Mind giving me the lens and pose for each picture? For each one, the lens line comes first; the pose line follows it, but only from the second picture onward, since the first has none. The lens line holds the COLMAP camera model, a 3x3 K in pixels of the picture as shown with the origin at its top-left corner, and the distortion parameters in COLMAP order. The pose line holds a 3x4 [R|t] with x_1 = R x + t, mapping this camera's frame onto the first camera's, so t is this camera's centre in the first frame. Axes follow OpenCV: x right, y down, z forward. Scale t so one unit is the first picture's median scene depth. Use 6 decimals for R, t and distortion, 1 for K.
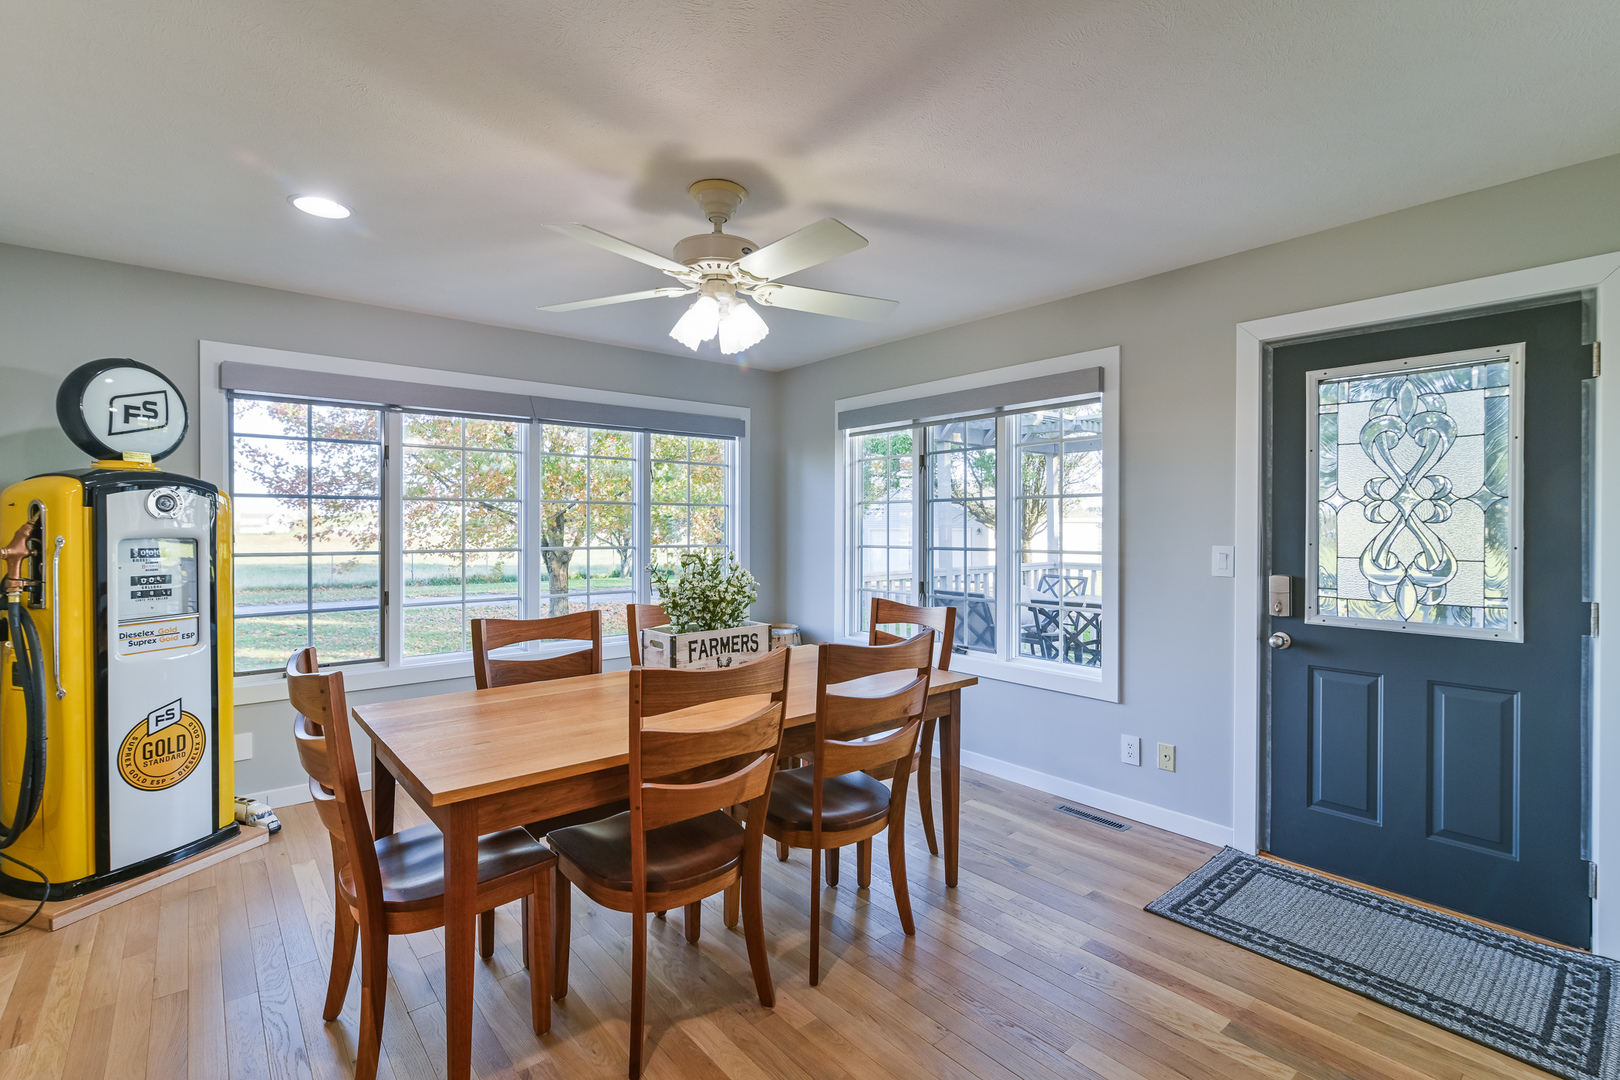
lens RADIAL K [[748.9, 0, 812.5], [0, 748.9, 527.2], [0, 0, 1]] dist [-0.000945, -0.000406]
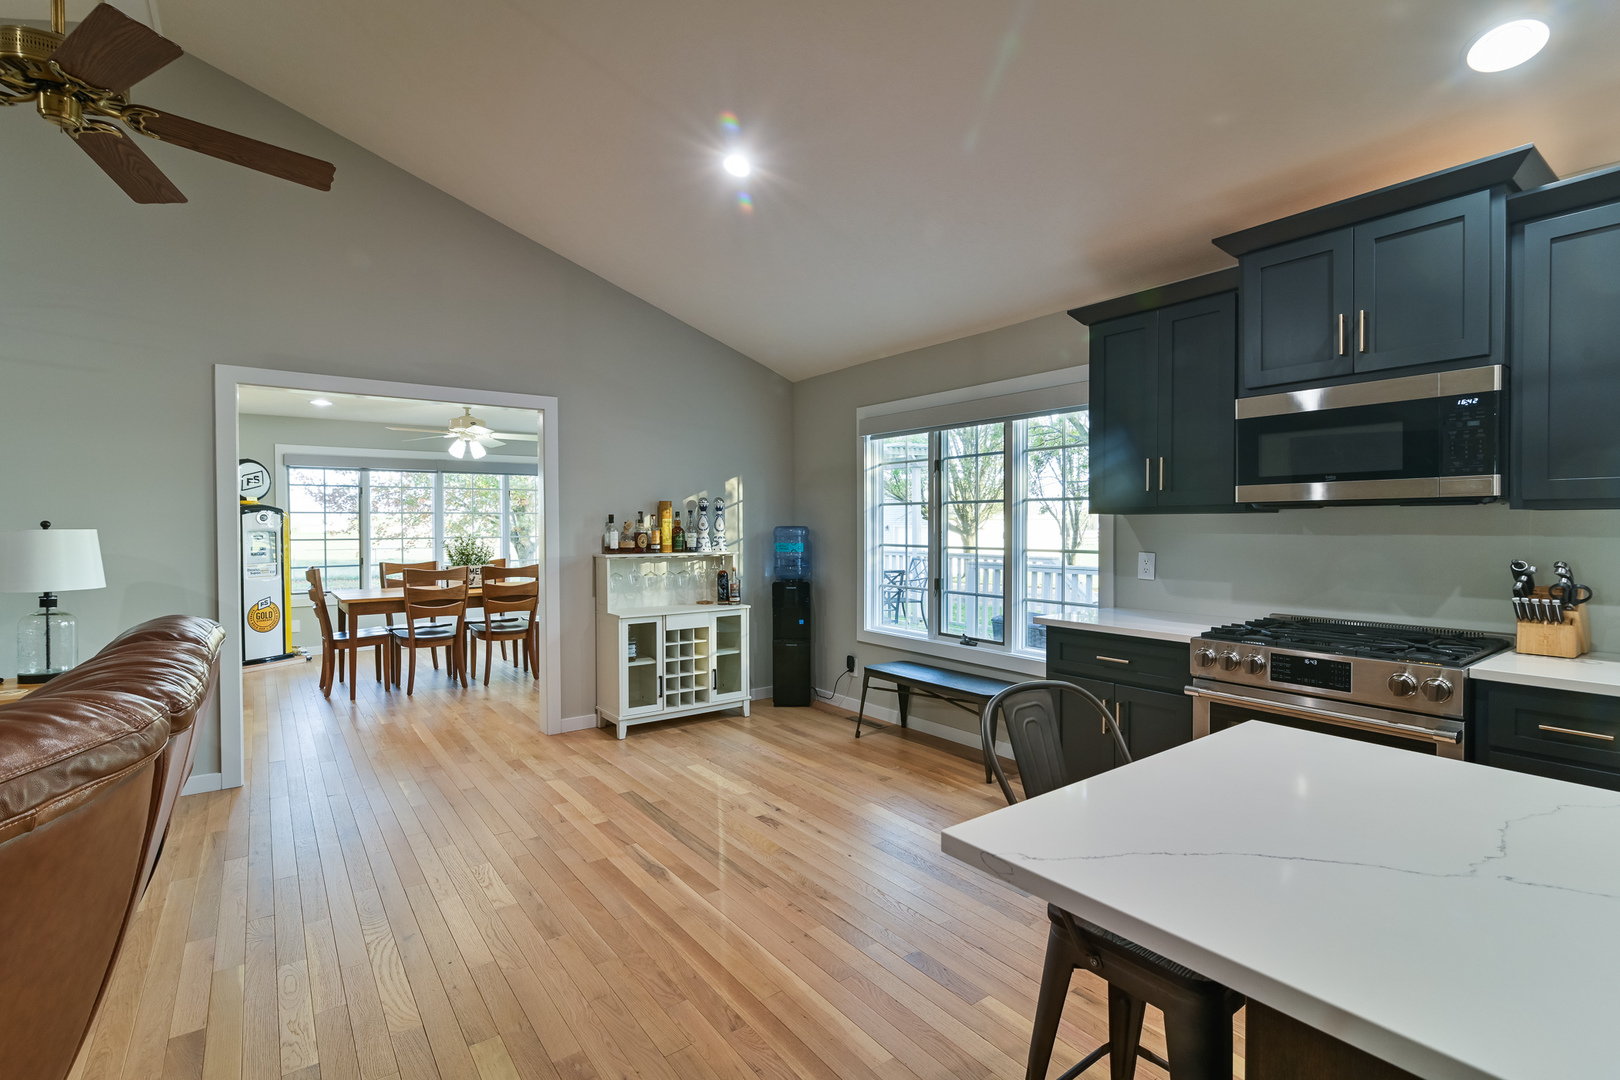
lens RADIAL K [[748.9, 0, 810.3], [0, 748.9, 536.3], [0, 0, 1]] dist [-0.000945, -0.000406]
pose [[0.998380, -0.003755, -0.056769, 1.071532], [0.004530, 0.999898, 0.013541, 0.004672], [0.056712, -0.013776, 0.998296, -1.355943]]
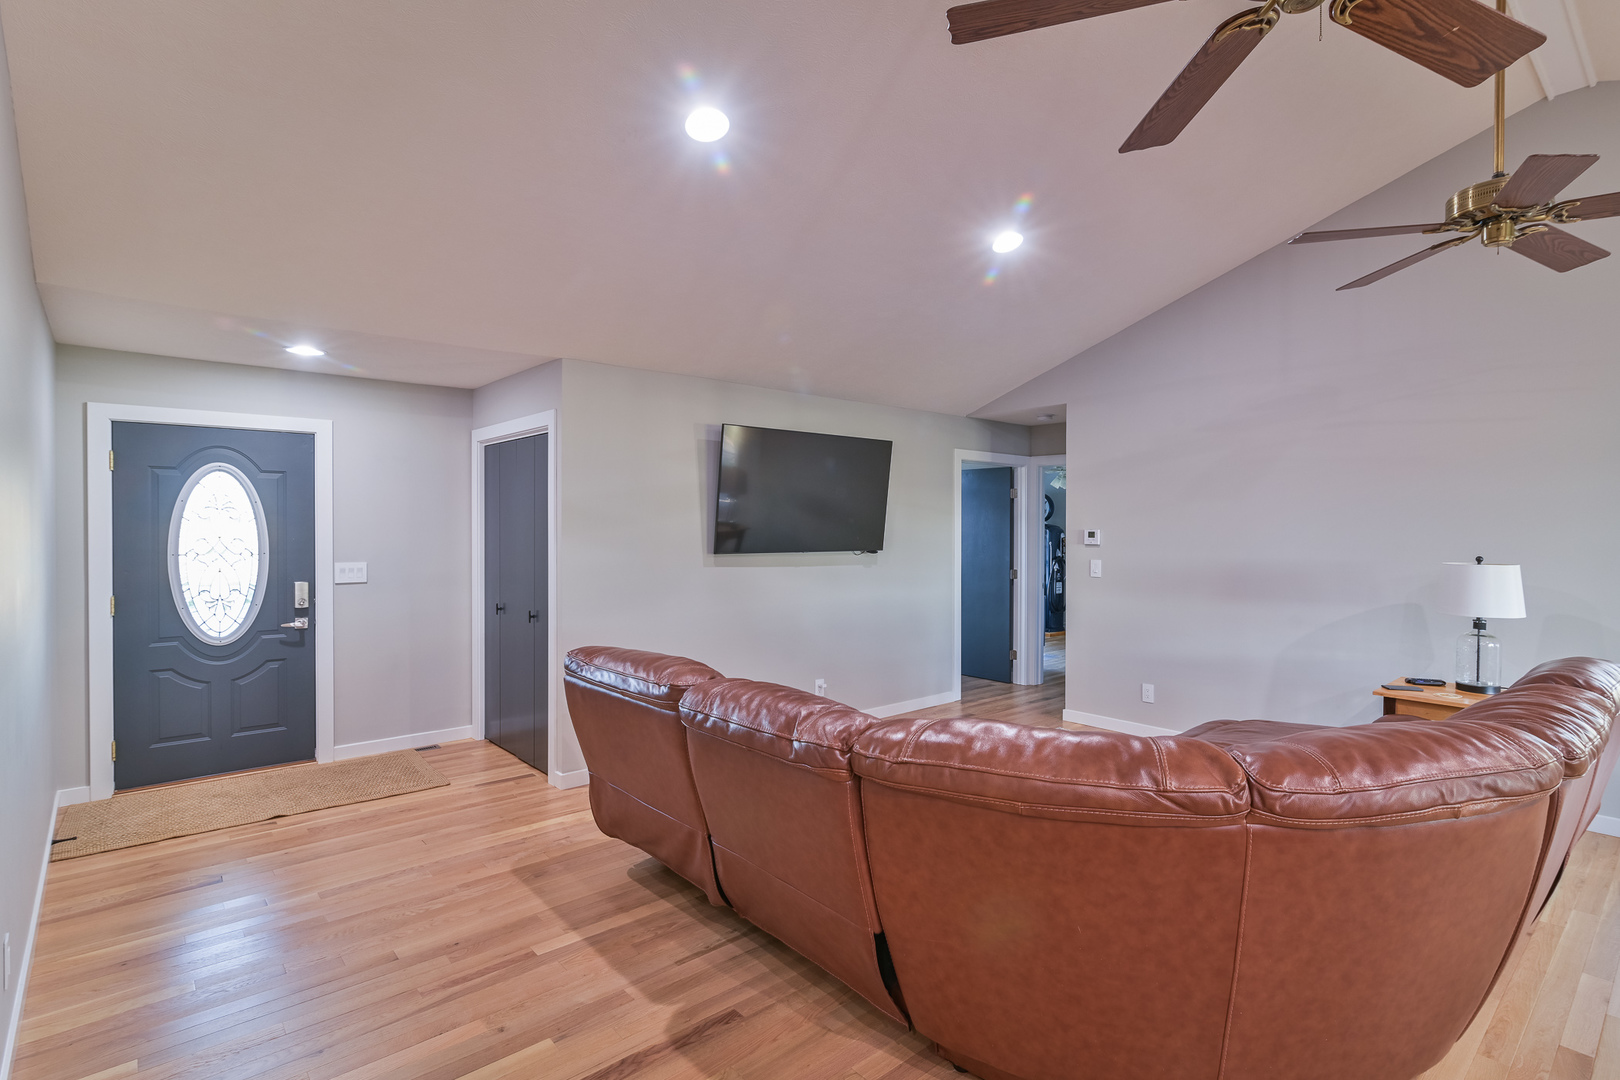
lens RADIAL K [[798.7, 0, 870.4], [0, 798.7, 533.6], [0, 0, 1]] dist [0.003178, -0.000324]
pose [[0.062634, 0.009975, -0.997987, 1.215362], [-0.006527, 0.999933, 0.009585, -0.056457], [0.998015, 0.005914, 0.062695, -1.472456]]
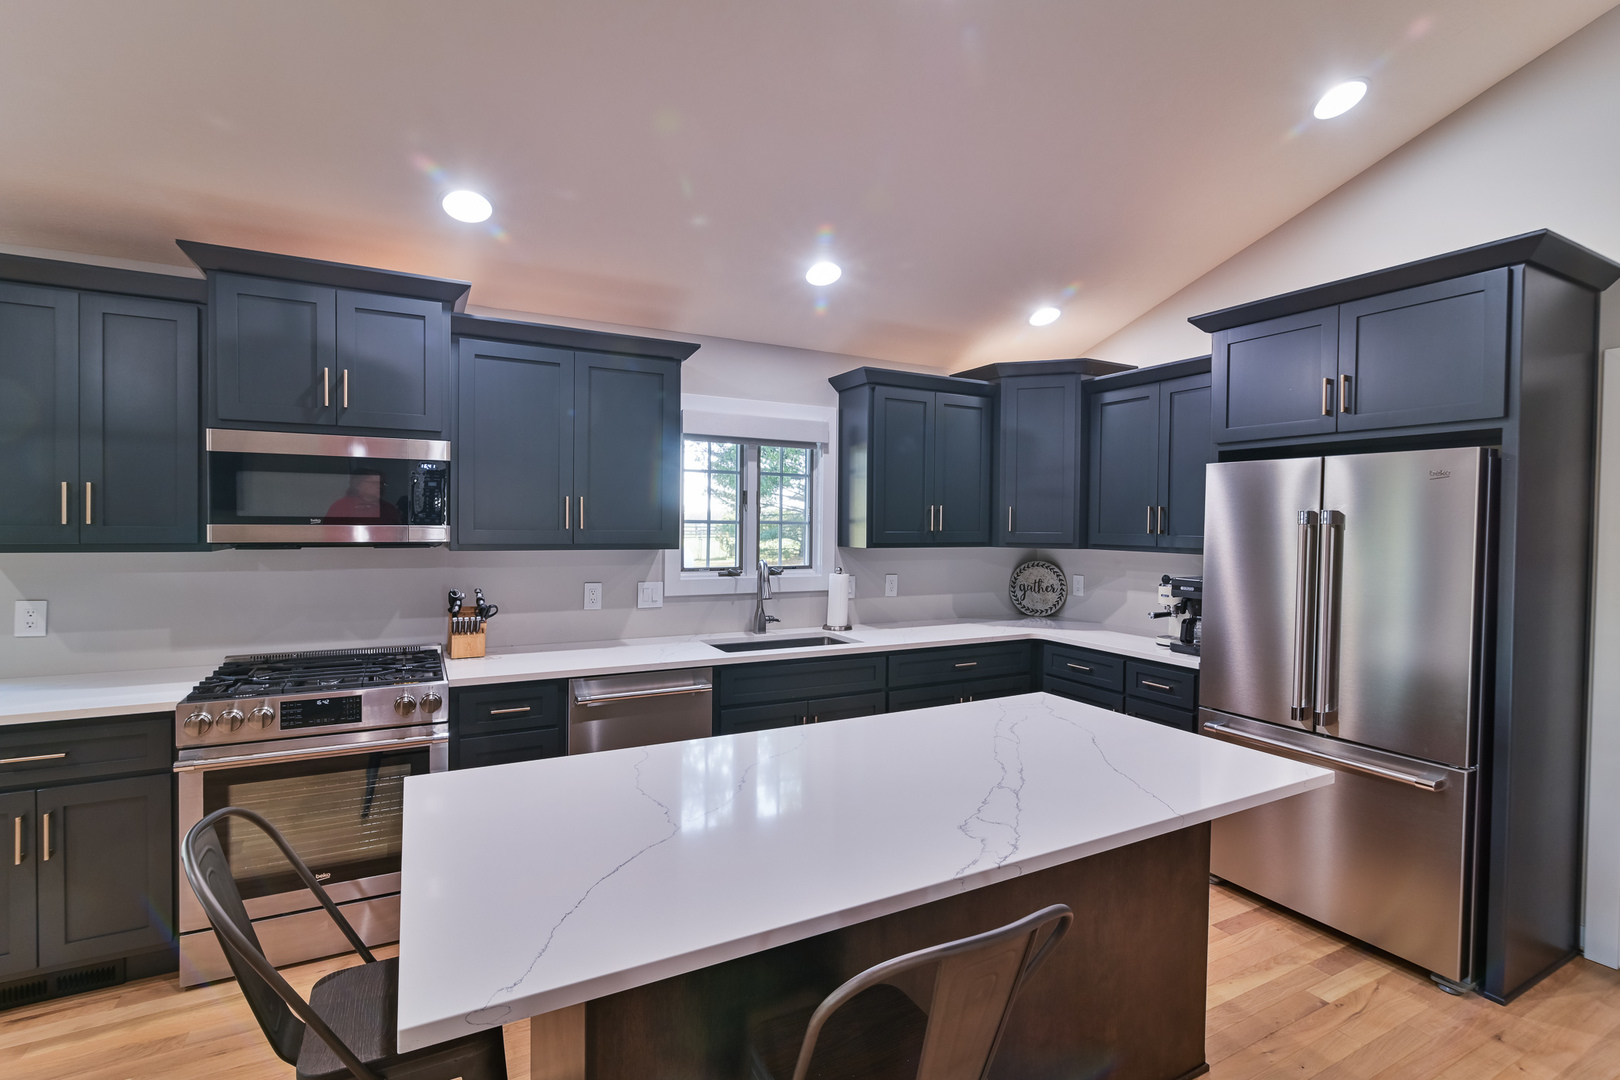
lens RADIAL K [[748.9, 0, 808.3], [0, 748.9, 537.0], [0, 0, 1]] dist [-0.000945, -0.000406]
pose [[0.203000, -0.019529, 0.978984, 0.839430], [-0.010694, 0.999697, 0.022160, -0.060718], [-0.979120, -0.014968, 0.202730, -1.212149]]
